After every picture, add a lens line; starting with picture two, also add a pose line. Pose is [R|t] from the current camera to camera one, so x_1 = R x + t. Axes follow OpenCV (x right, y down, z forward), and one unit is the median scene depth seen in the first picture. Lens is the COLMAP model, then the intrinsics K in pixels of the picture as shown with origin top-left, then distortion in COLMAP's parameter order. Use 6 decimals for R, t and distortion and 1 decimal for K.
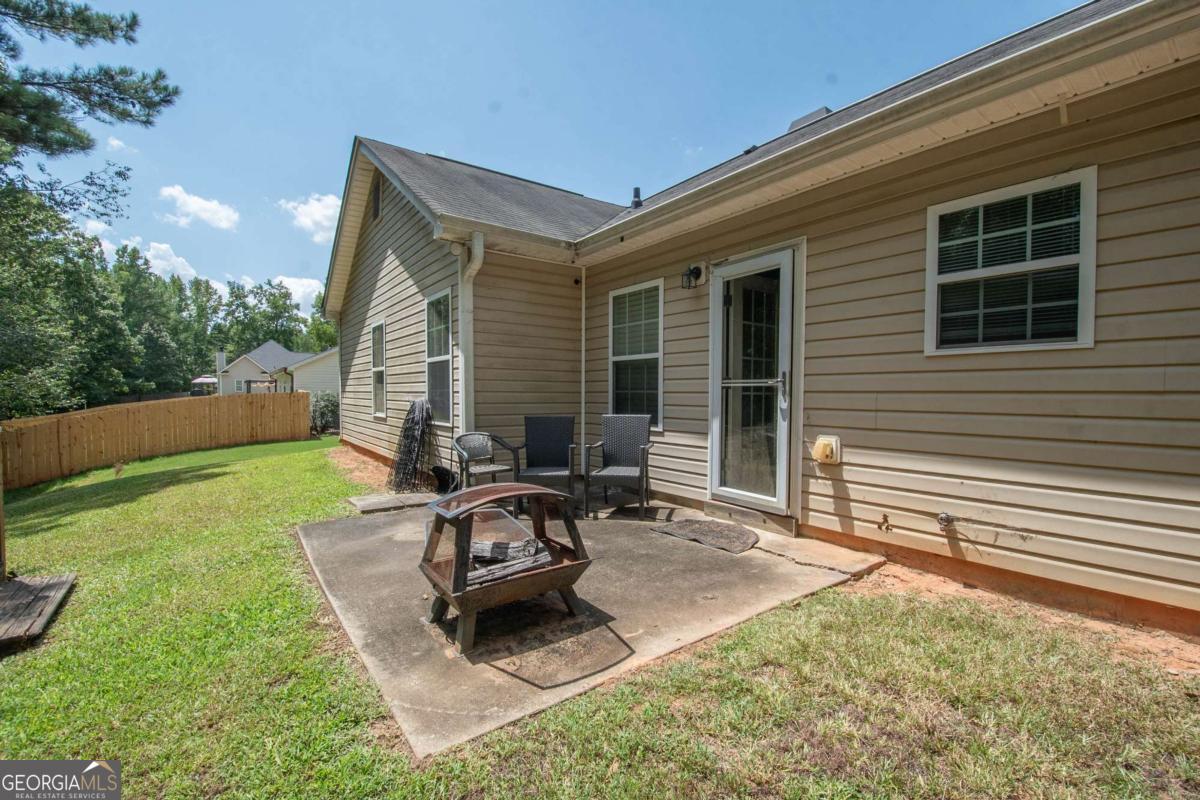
lens RADIAL K [[523.5, 0, 603.0], [0, 523.5, 414.1], [0, 0, 1]] dist [0.002301, -0.015099]
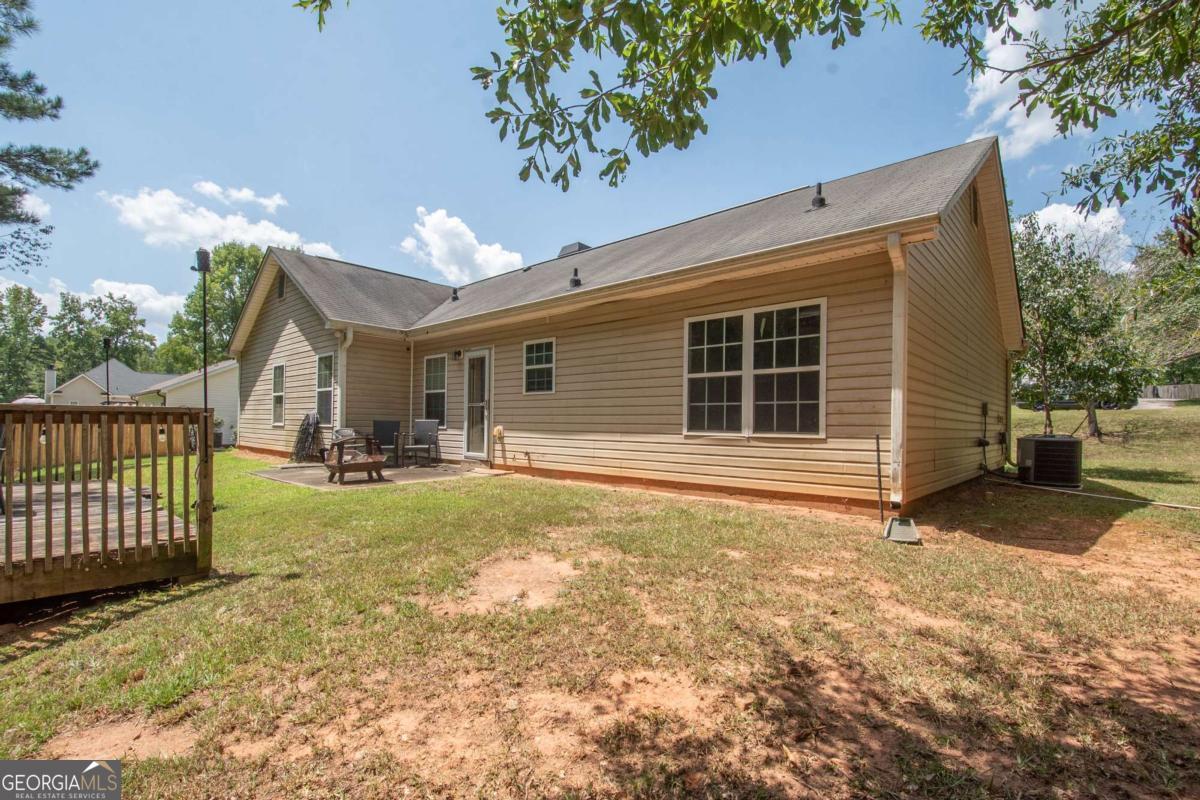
lens RADIAL K [[535.0, 0, 606.3], [0, 535.0, 421.9], [0, 0, 1]] dist [0.000706, -0.016189]
pose [[0.977763, 0.012623, 0.209332, 0.269981], [-0.003467, 0.999023, -0.044048, 0.090682], [-0.209684, 0.042343, 0.976852, -1.081986]]
